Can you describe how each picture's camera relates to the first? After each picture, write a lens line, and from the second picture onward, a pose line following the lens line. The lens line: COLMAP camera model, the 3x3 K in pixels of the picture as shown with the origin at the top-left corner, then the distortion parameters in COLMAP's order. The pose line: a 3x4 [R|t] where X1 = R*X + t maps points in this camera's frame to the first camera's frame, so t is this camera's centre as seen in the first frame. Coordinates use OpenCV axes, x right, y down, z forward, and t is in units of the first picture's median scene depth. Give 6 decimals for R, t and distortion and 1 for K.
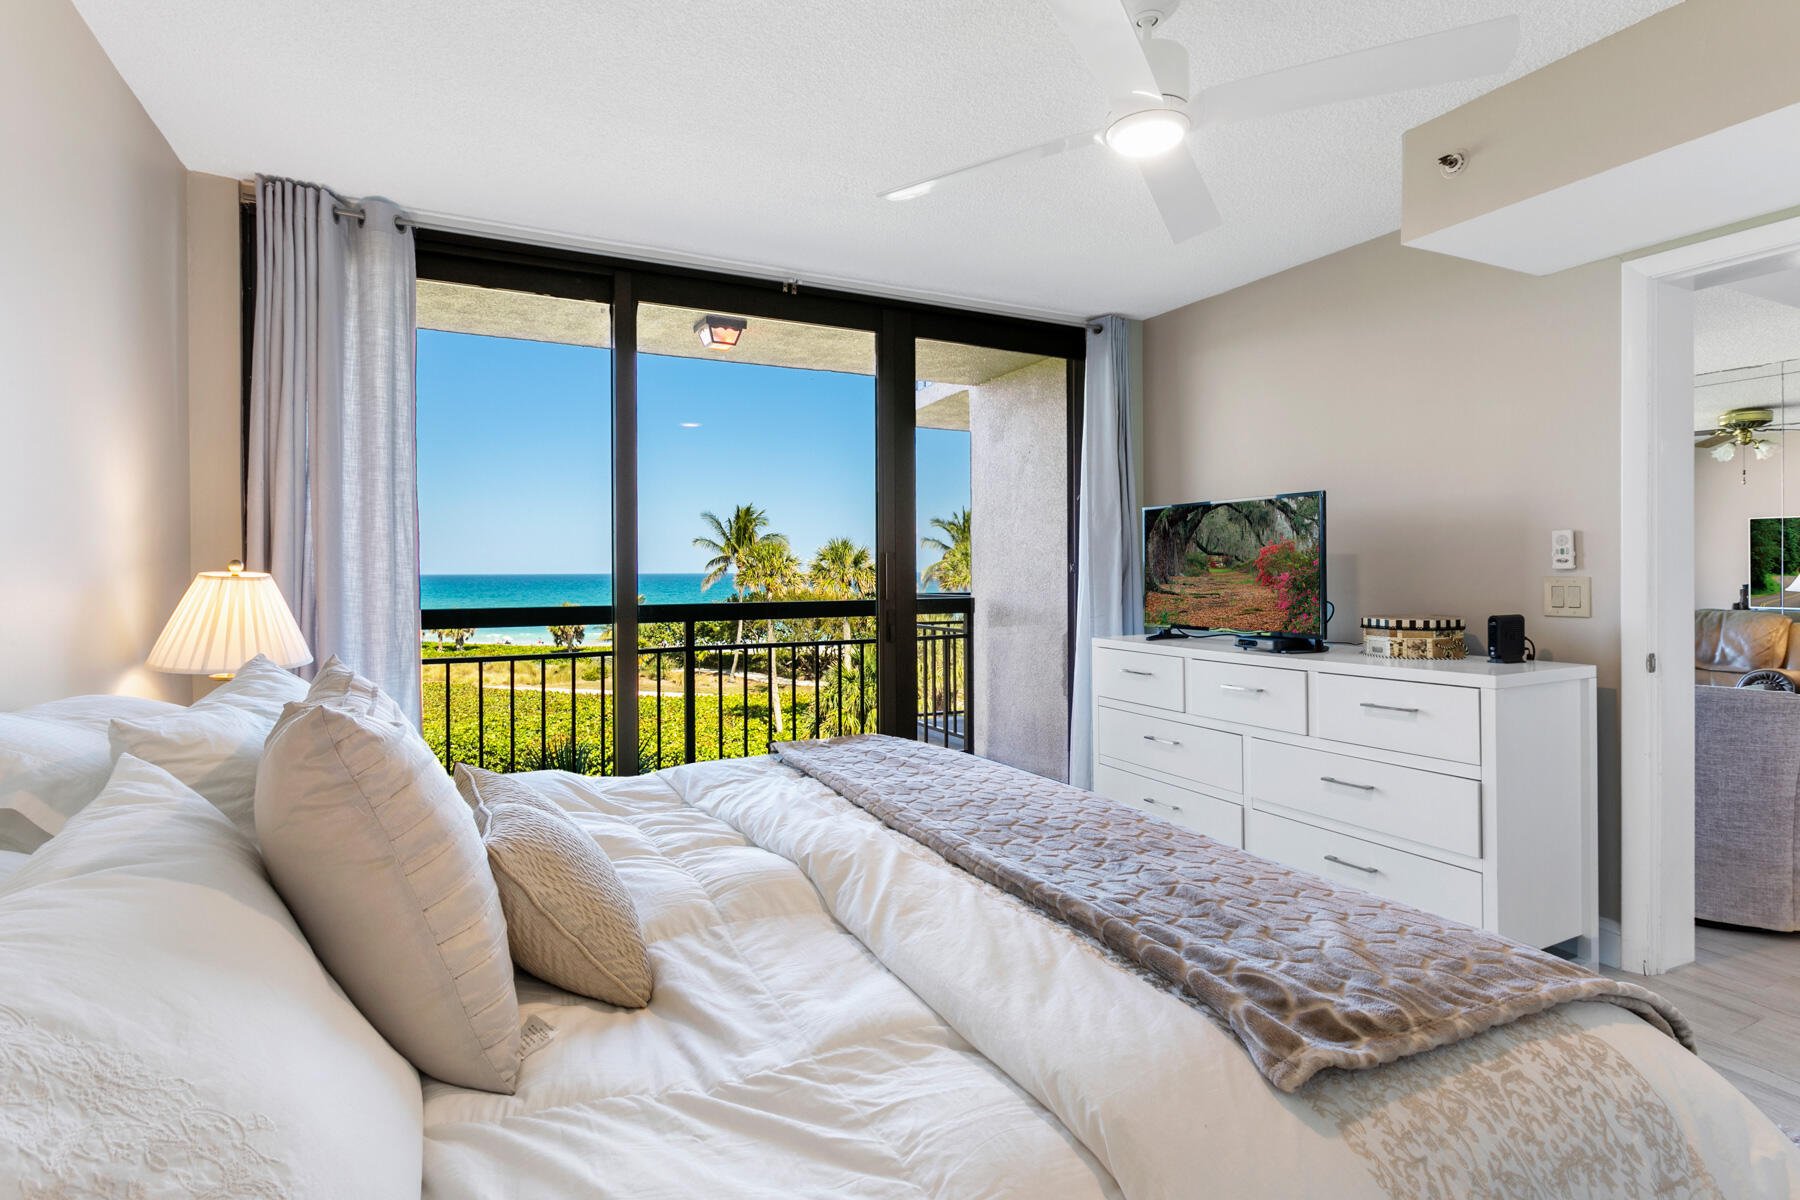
lens RADIAL K [[874.2, 0, 900.7], [0, 874.2, 582.2], [0, 0, 1]] dist [0.002025, 0.001520]
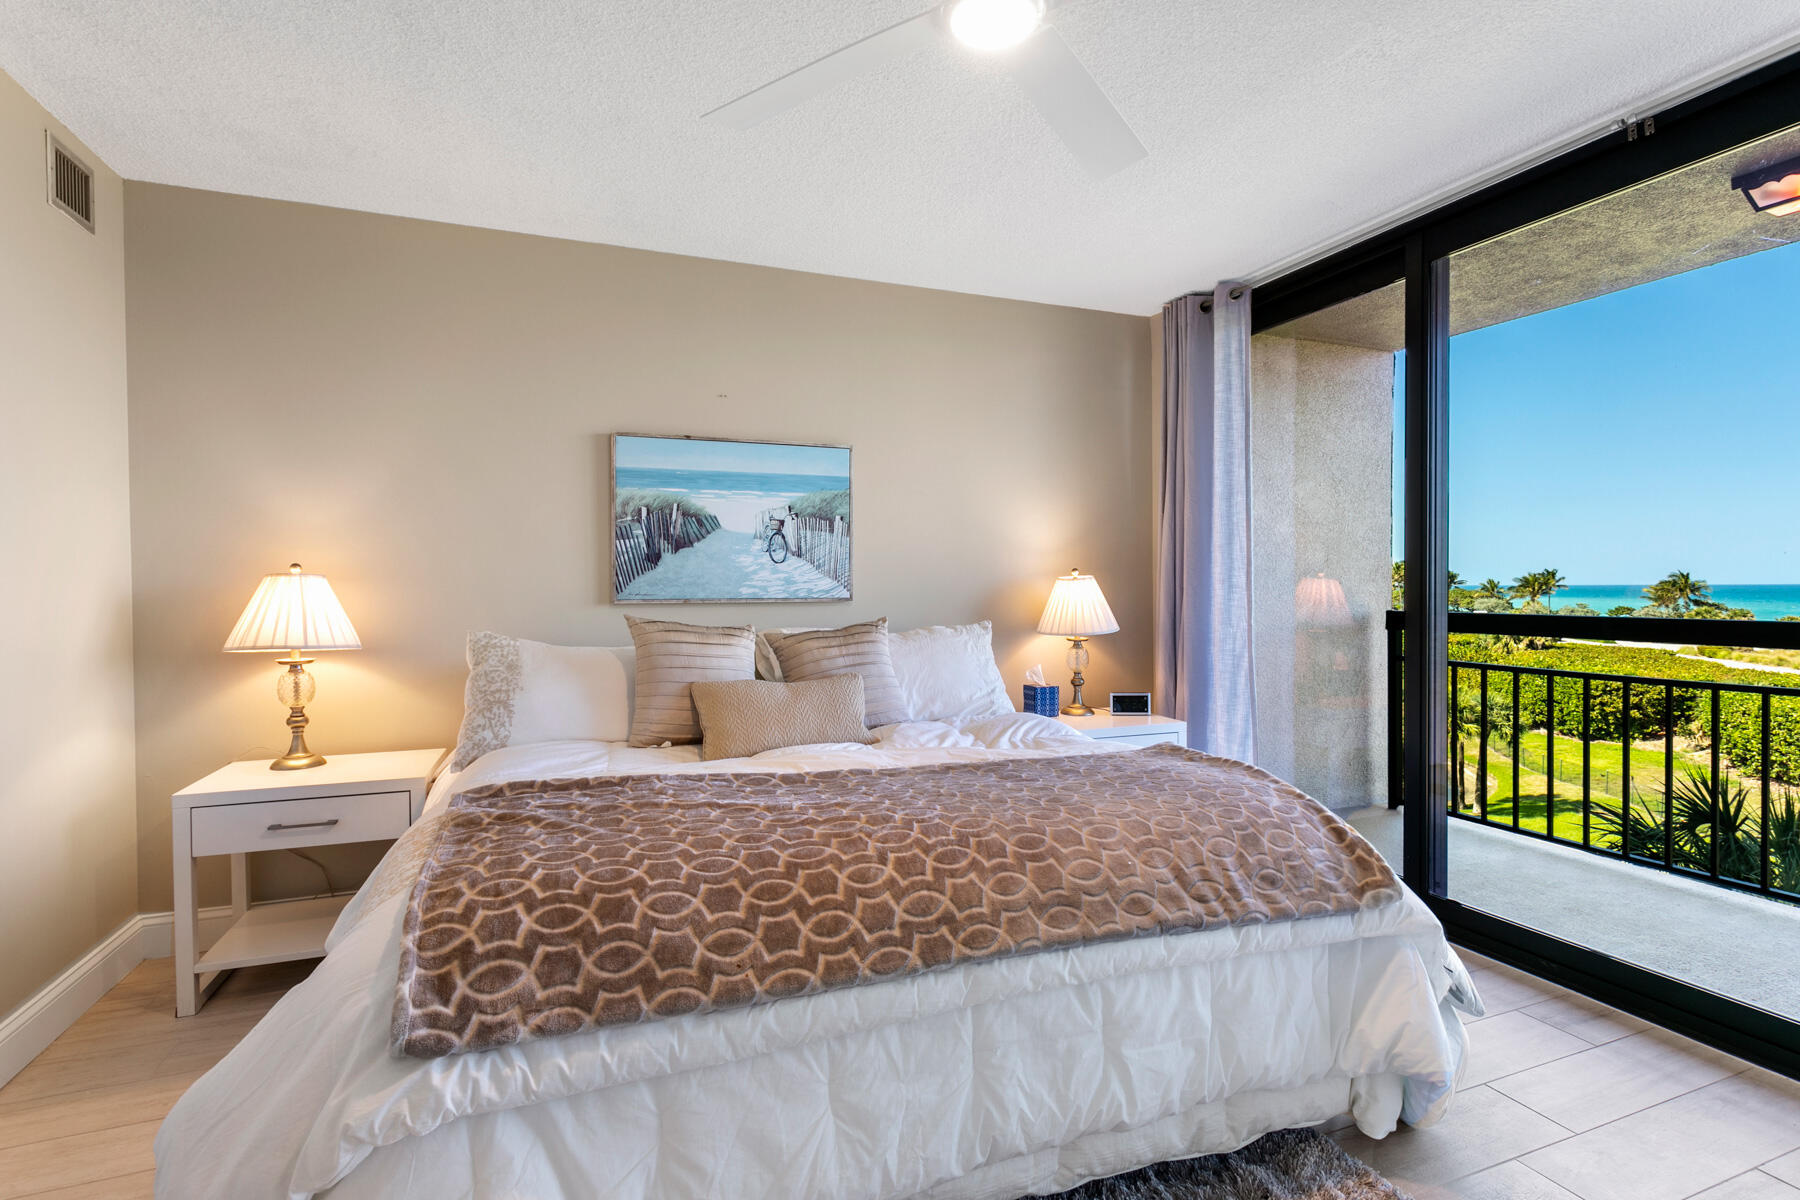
lens RADIAL K [[874.2, 0, 900.7], [0, 874.2, 582.2], [0, 0, 1]] dist [0.002025, 0.001520]
pose [[-0.088703, -0.003723, -0.996051, 0.671010], [-0.004935, 0.999982, -0.003298, 0.005083], [0.996046, 0.004623, -0.088720, 0.606783]]
